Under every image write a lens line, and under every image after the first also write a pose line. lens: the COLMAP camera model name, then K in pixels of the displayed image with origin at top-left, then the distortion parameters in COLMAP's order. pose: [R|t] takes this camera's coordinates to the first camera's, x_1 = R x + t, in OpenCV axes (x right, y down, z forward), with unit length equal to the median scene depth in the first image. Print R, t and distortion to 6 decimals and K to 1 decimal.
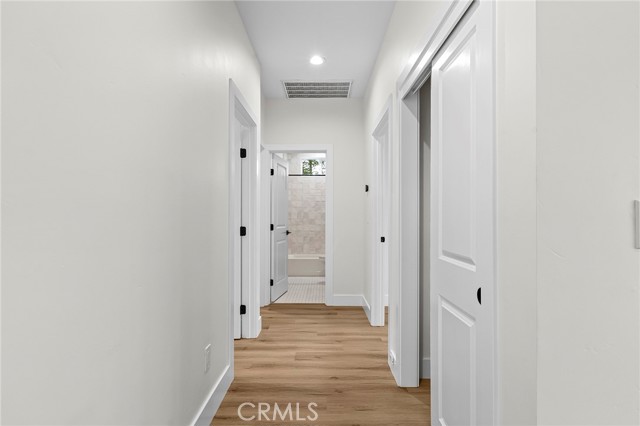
lens RADIAL K [[344.2, 0, 317.3], [0, 344.2, 216.2], [0, 0, 1]] dist [0.006364, 0.000390]
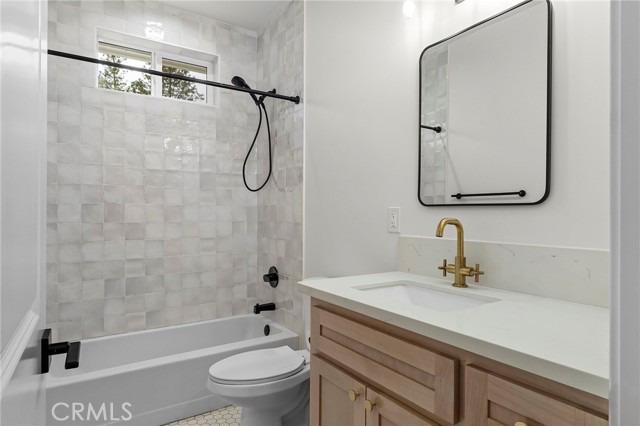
lens RADIAL K [[380.3, 0, 317.8], [0, 380.3, 211.6], [0, 0, 1]] dist [-0.000140, -0.003950]
pose [[0.832697, 0.000059, 0.553729, -0.070292], [-0.003470, 0.999981, 0.005111, -0.005890], [-0.553718, -0.006178, 0.832681, 0.601354]]
